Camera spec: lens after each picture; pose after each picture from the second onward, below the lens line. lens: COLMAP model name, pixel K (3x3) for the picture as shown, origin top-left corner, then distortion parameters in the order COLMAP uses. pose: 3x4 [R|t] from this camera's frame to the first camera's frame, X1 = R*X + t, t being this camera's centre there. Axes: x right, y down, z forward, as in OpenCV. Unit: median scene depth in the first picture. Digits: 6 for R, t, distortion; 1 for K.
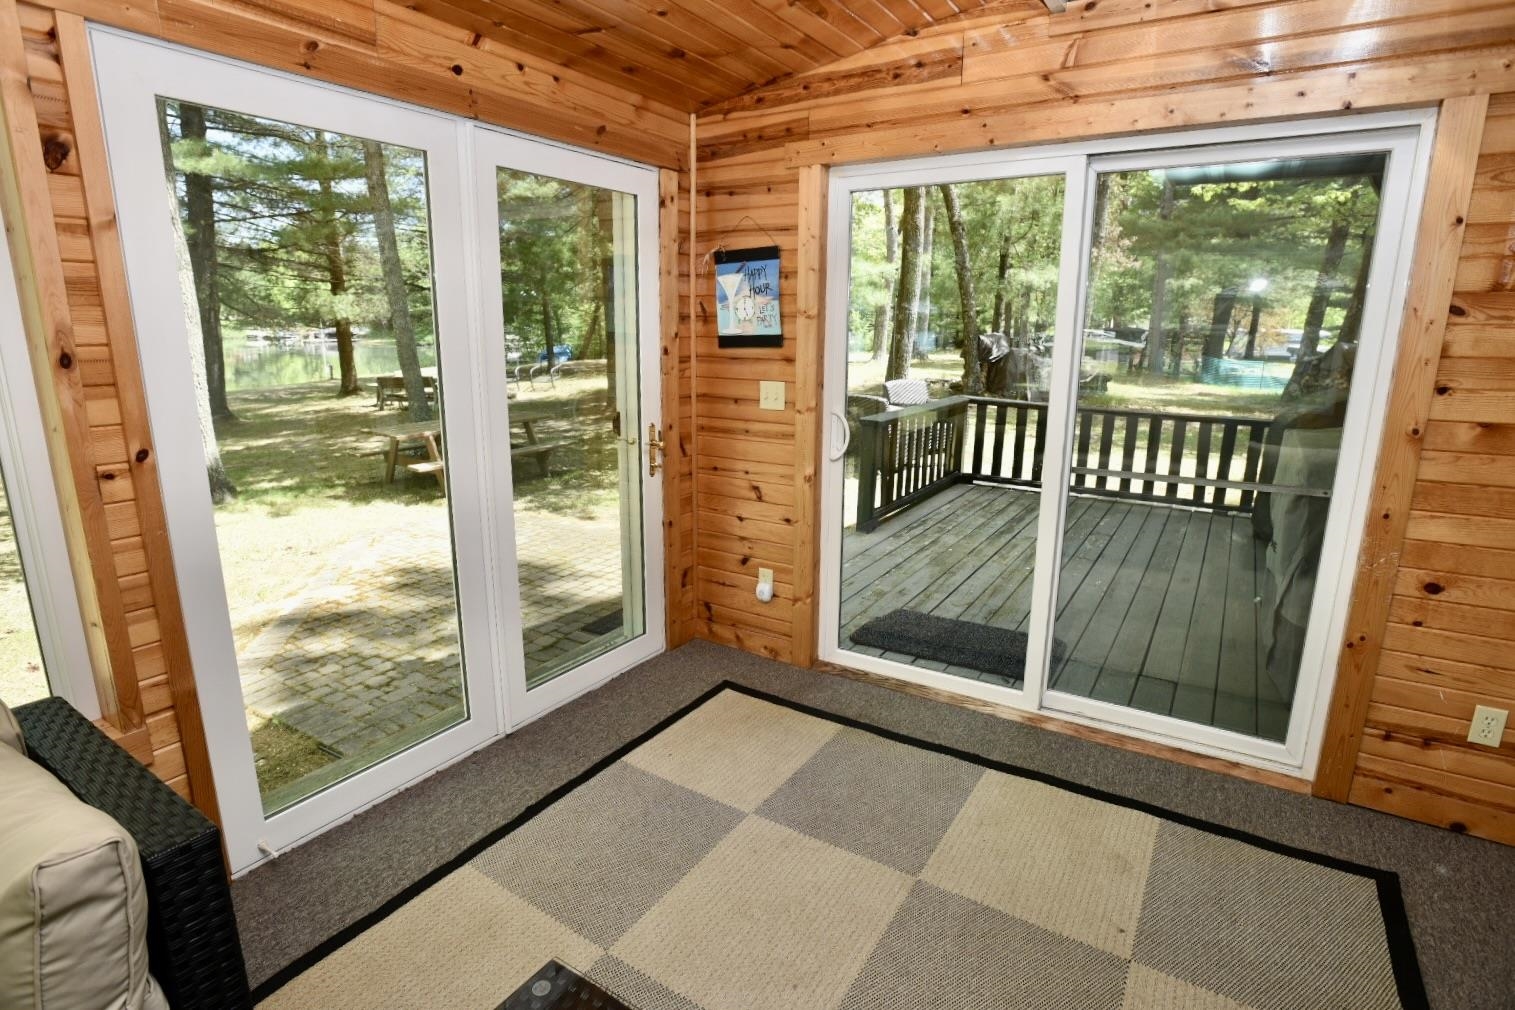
lens RADIAL K [[743.0, 0, 764.3], [0, 743.0, 504.4], [0, 0, 1]] dist [-0.063685, 0.023766]
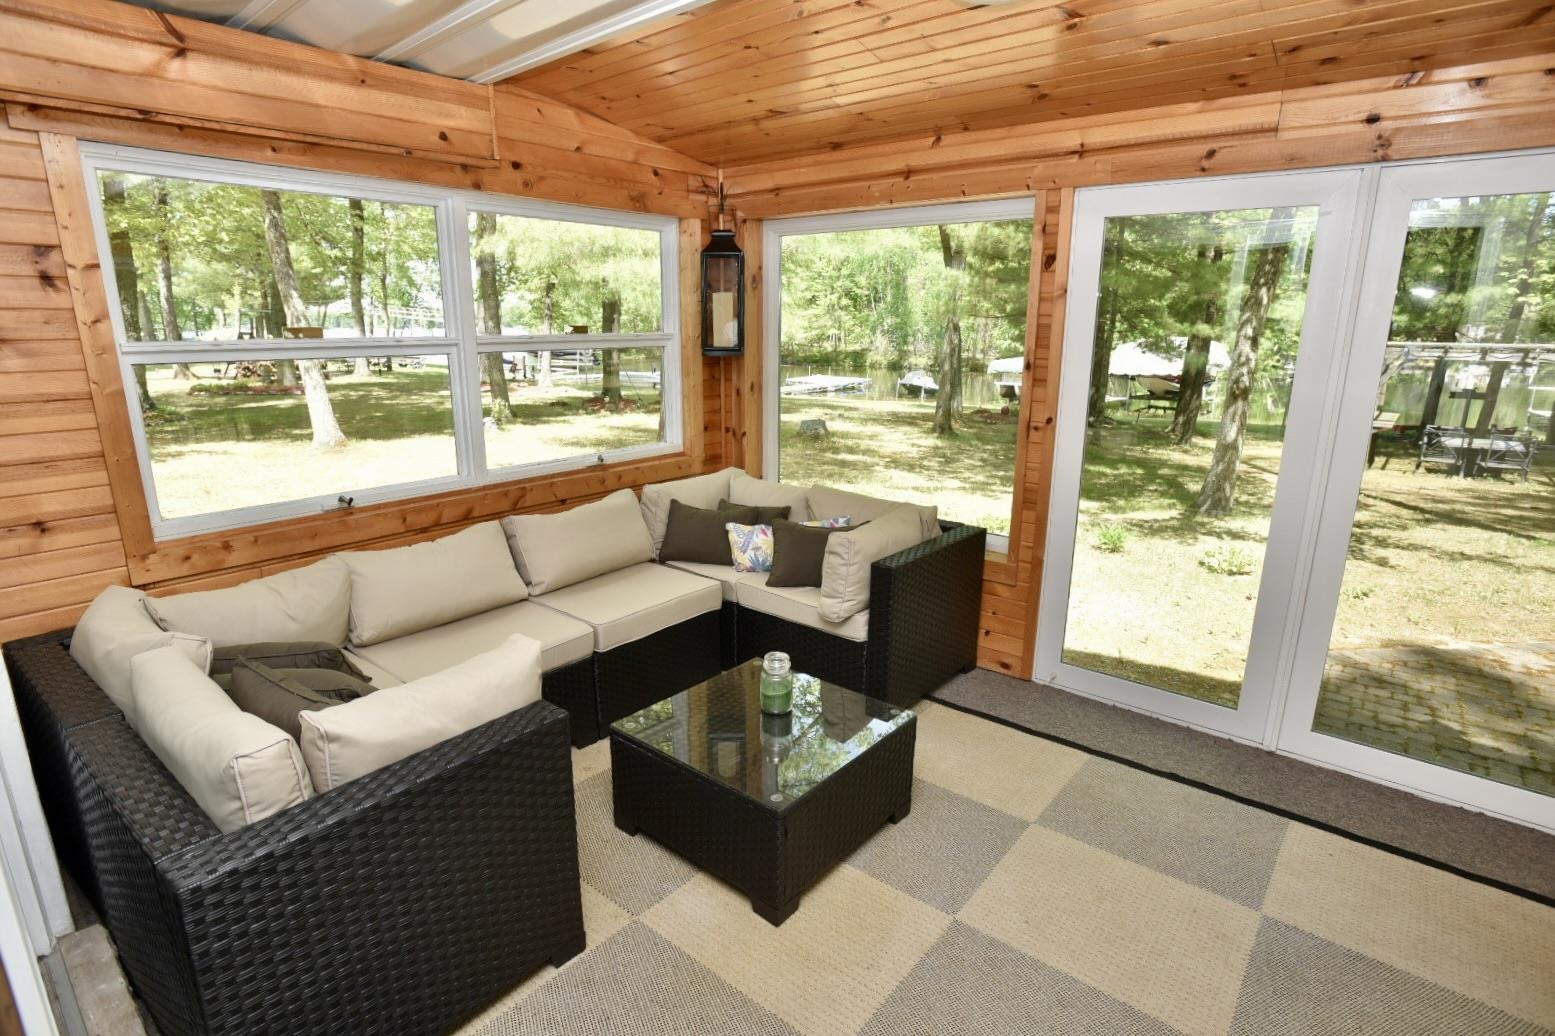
lens RADIAL K [[762.6, 0, 784.5], [0, 762.6, 517.4], [0, 0, 1]] dist [-0.063685, 0.023766]
pose [[-0.112598, 0.226523, -0.967475, 0.423834], [-0.236535, 0.939567, 0.247518, -0.058756], [0.965077, 0.256712, -0.052213, 0.198498]]
